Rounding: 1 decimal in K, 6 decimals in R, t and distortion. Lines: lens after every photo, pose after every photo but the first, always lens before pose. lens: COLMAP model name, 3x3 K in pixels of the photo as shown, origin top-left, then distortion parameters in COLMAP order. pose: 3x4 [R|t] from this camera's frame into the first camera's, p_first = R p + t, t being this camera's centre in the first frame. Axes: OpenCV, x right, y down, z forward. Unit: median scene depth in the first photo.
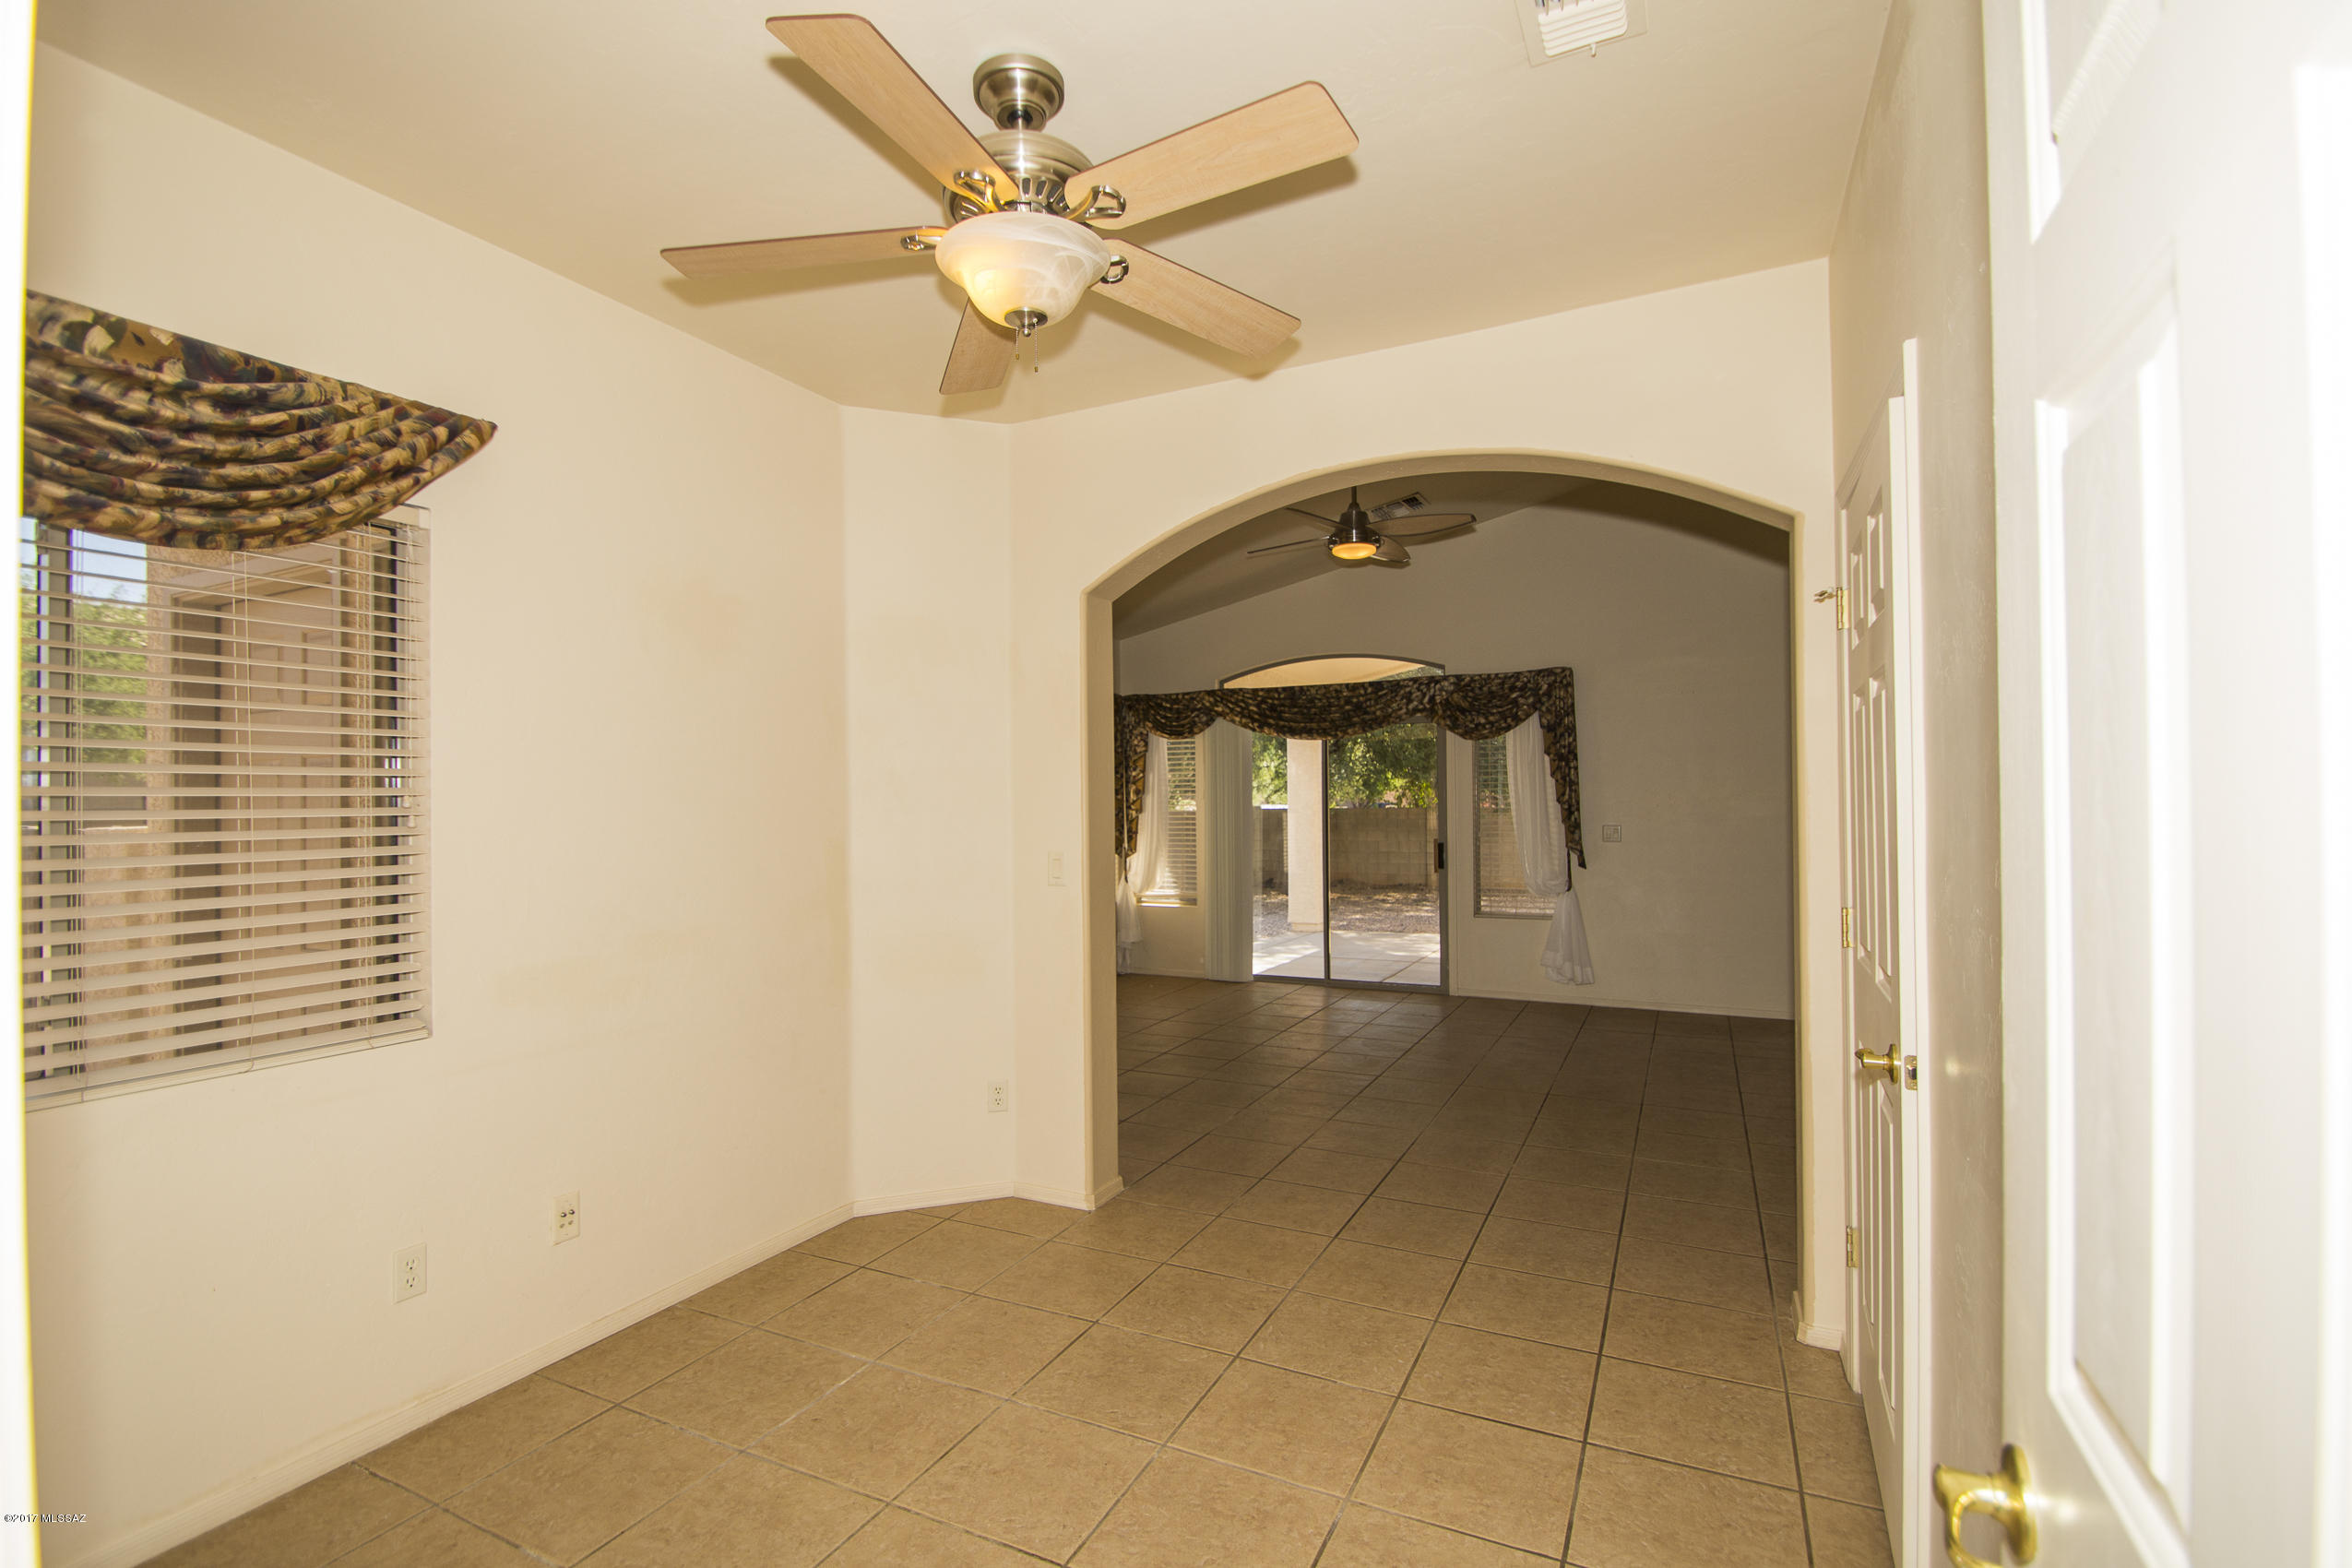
lens RADIAL K [[1071.0, 0, 1174.0], [0, 1071.0, 804.6], [0, 0, 1]] dist [-0.010029, -0.000081]
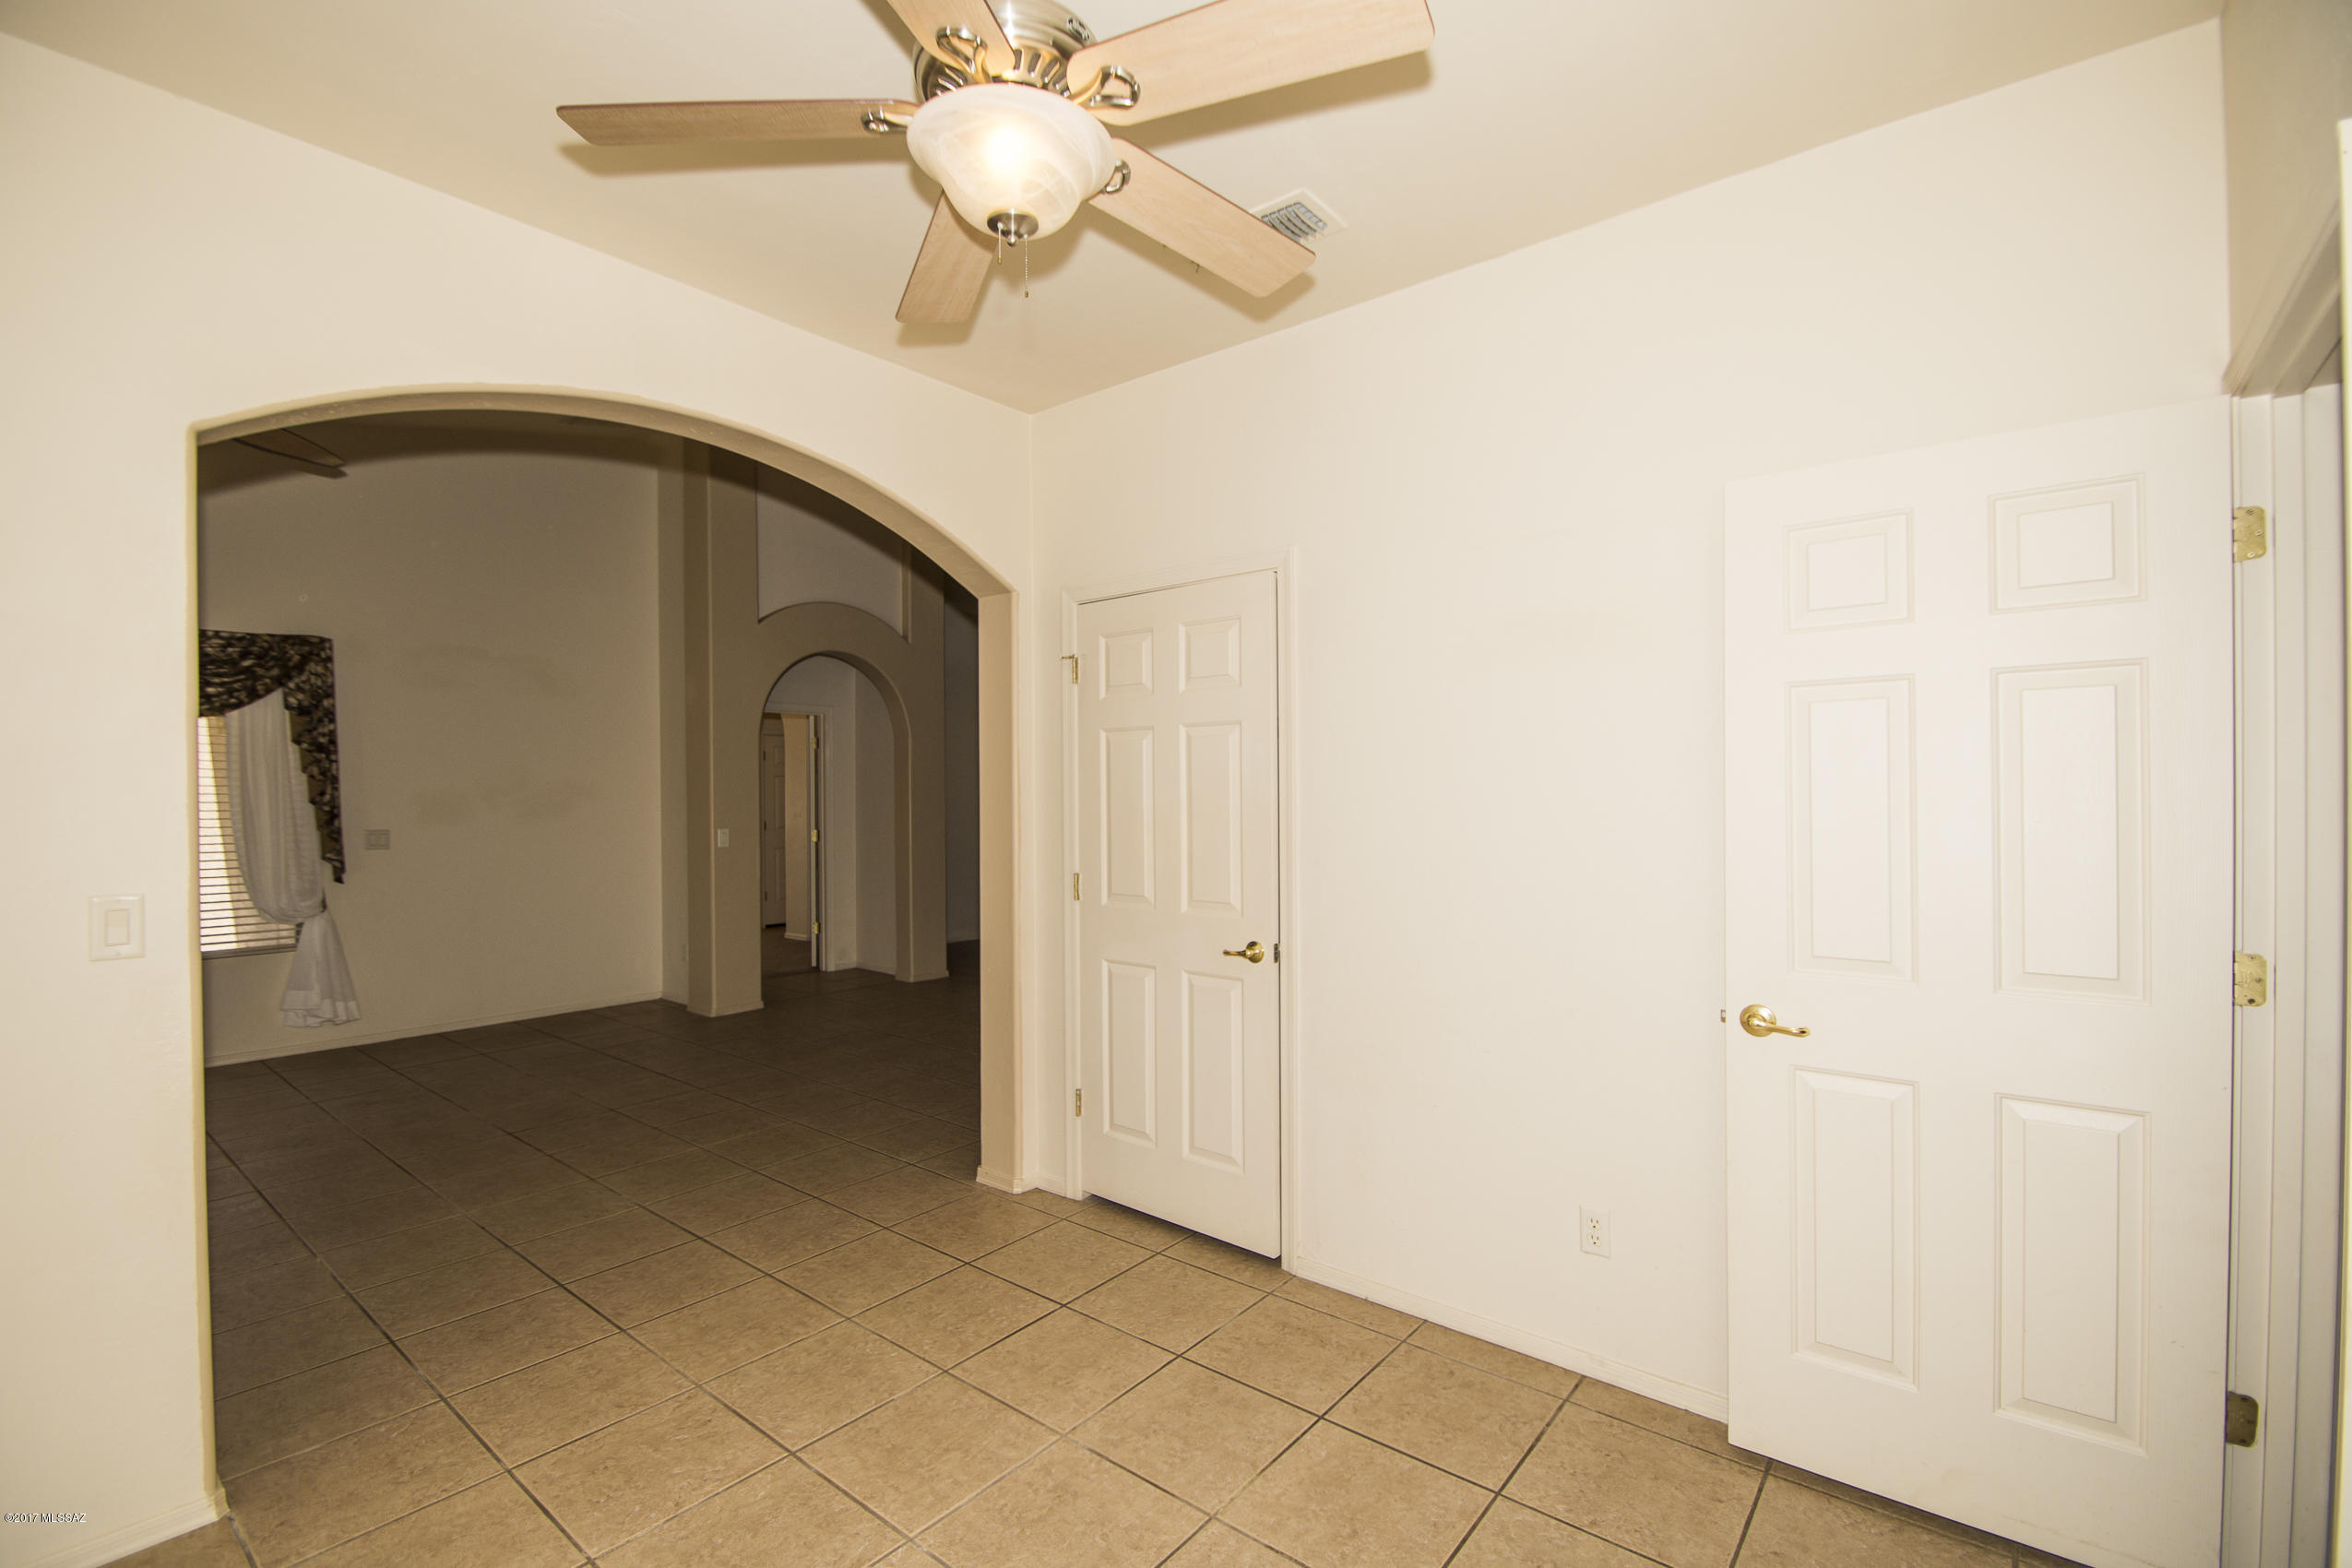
lens RADIAL K [[1026.7, 0, 1170.1], [0, 1026.7, 797.3], [0, 0, 1]] dist [0.015949, -0.018252]
pose [[0.216691, 0.000265, 0.976240, -0.615920], [0.003896, 0.999992, -0.001136, -0.006639], [-0.976232, 0.004050, 0.216689, 0.471909]]
